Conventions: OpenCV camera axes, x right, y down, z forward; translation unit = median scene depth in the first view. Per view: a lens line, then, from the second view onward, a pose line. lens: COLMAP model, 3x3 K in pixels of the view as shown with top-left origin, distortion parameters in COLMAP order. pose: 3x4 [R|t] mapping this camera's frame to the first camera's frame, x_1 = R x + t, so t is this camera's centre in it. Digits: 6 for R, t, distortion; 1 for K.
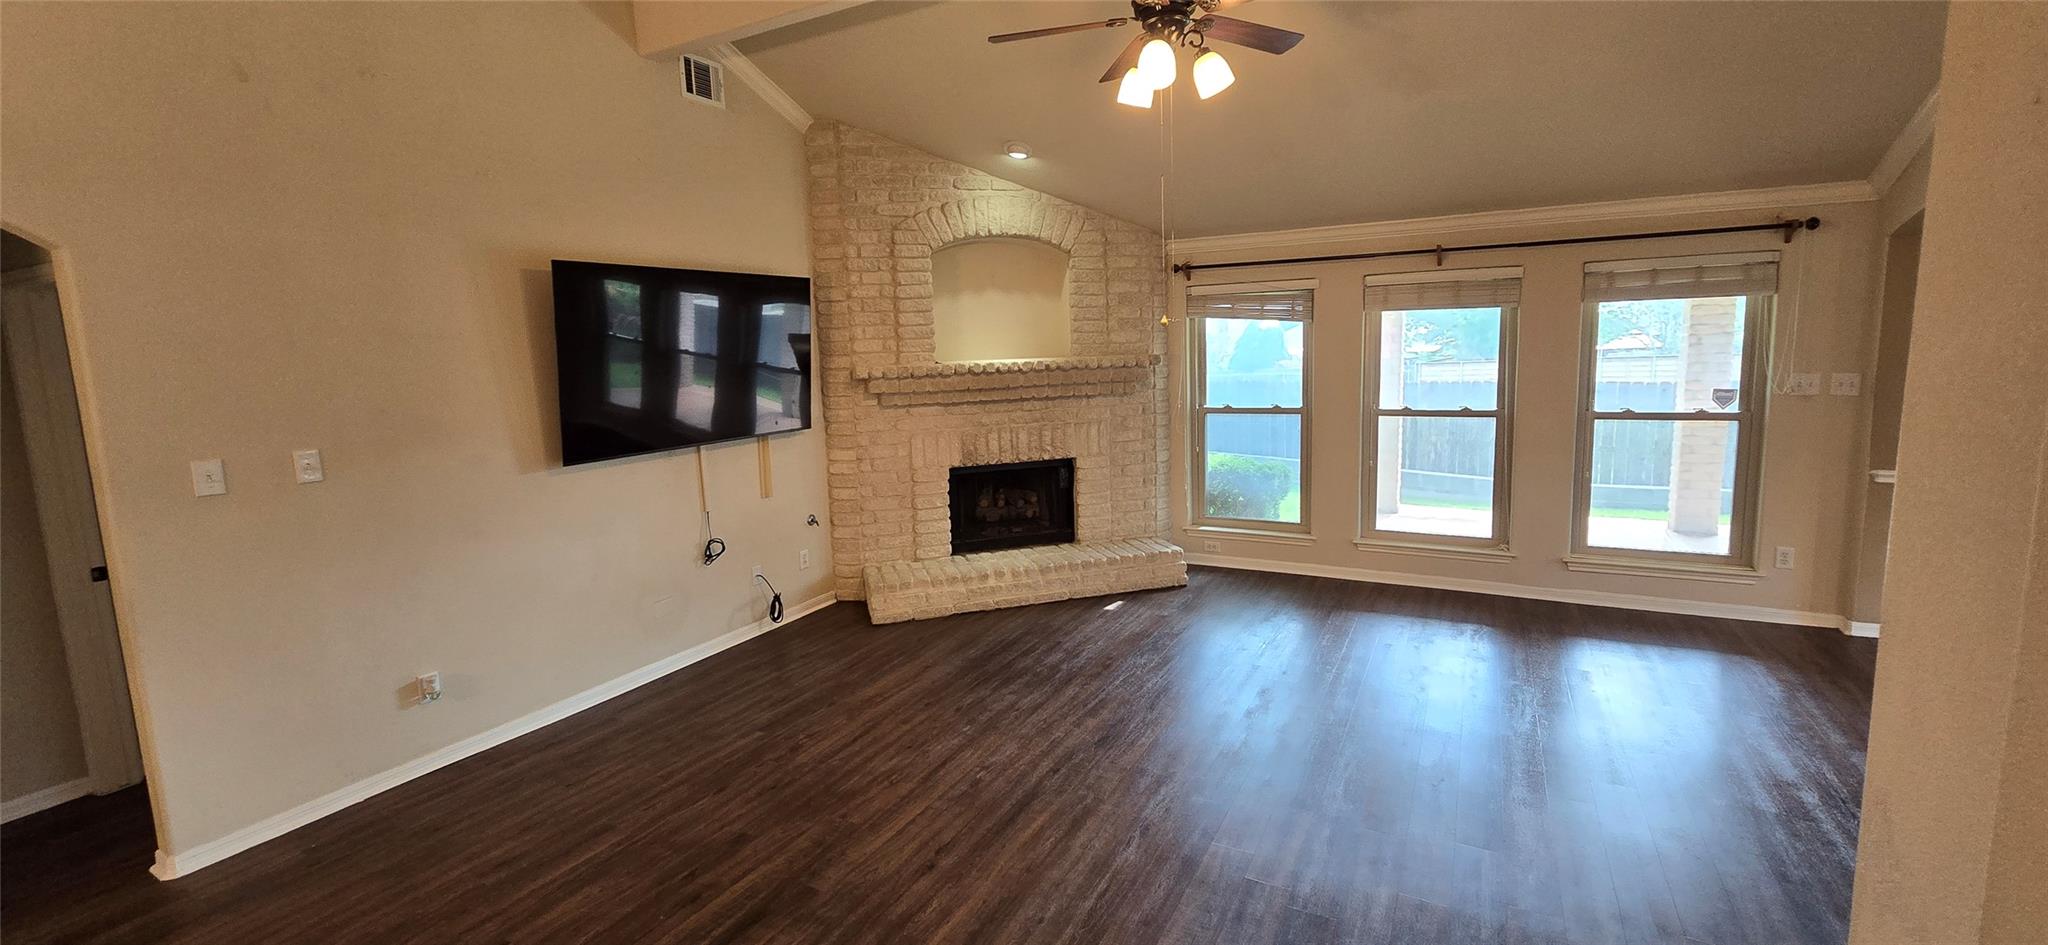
lens RADIAL K [[831.8, 0, 1024.4], [0, 831.8, 451.5], [0, 0, 1]] dist [-0.005291, 0.000033]
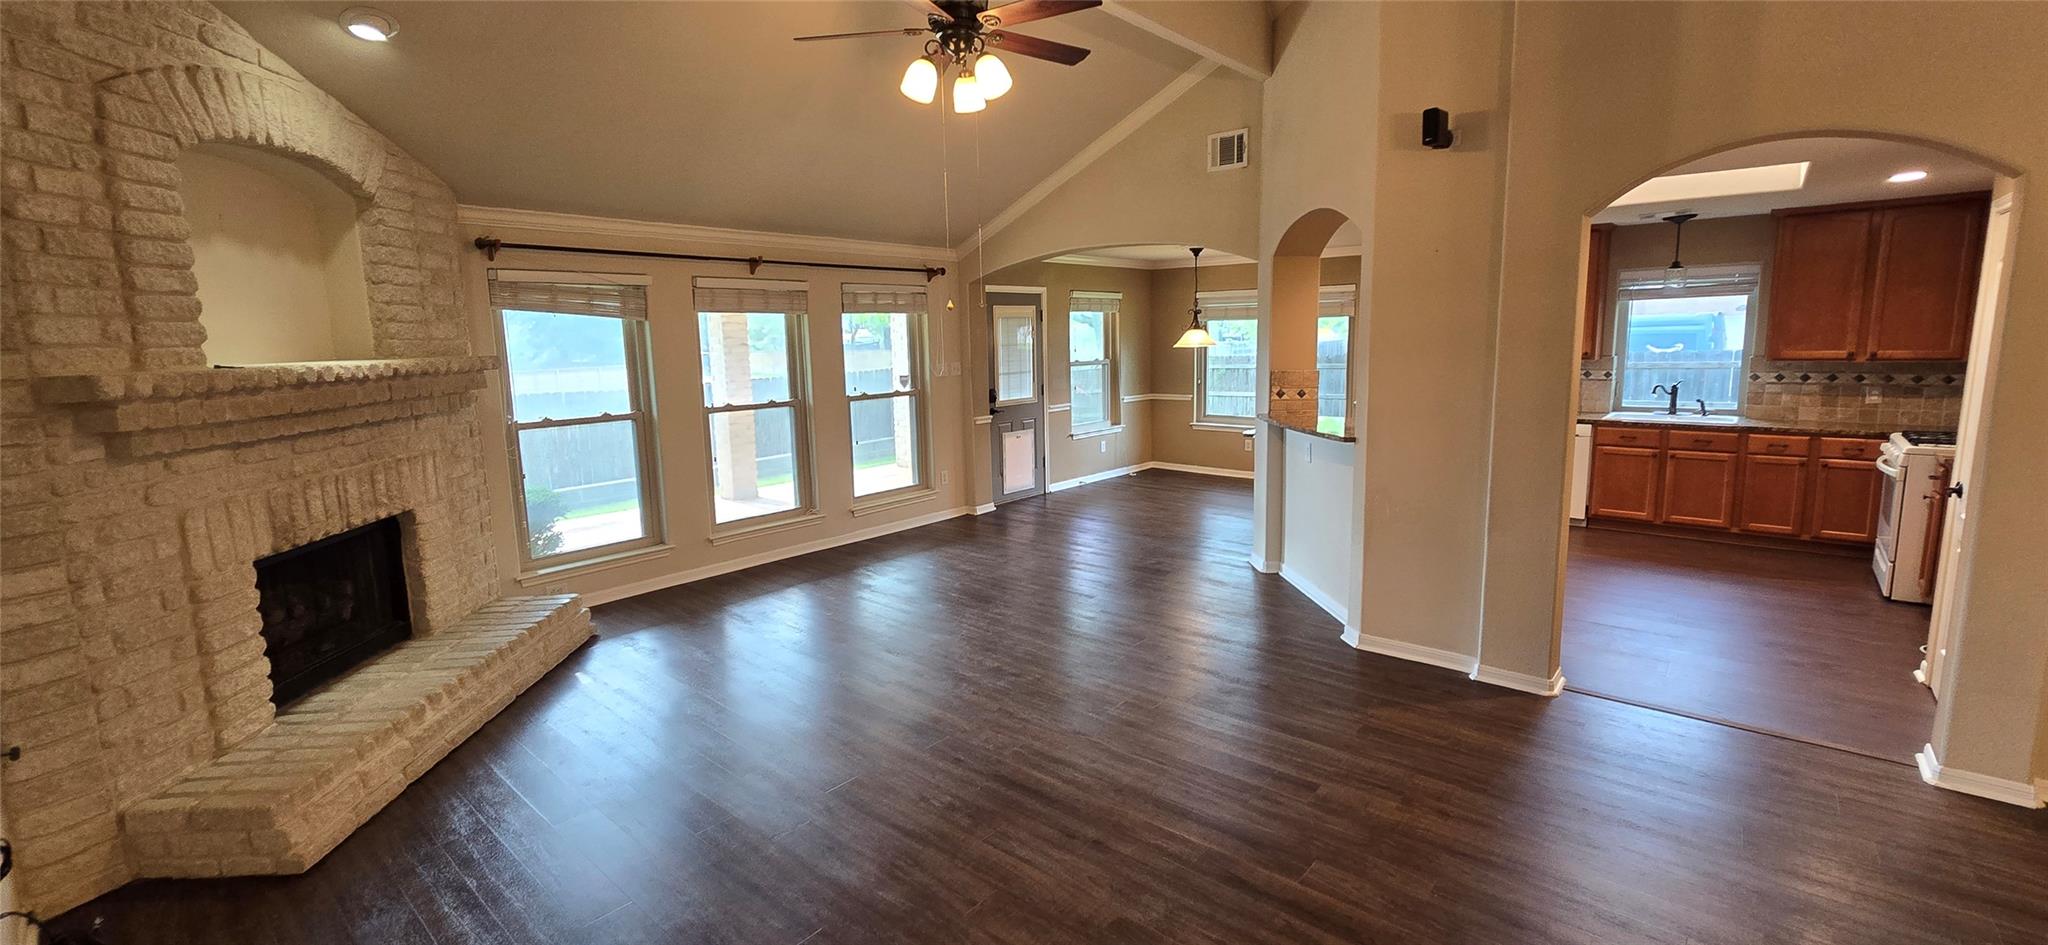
lens RADIAL K [[840.4, 0, 1026.7], [0, 840.4, 449.2], [0, 0, 1]] dist [-0.001053, -0.000003]
pose [[0.214663, -0.105803, 0.970941, -0.516718], [0.139525, 0.987241, 0.076732, -0.024722], [-0.966671, 0.118999, 0.226686, 0.390518]]
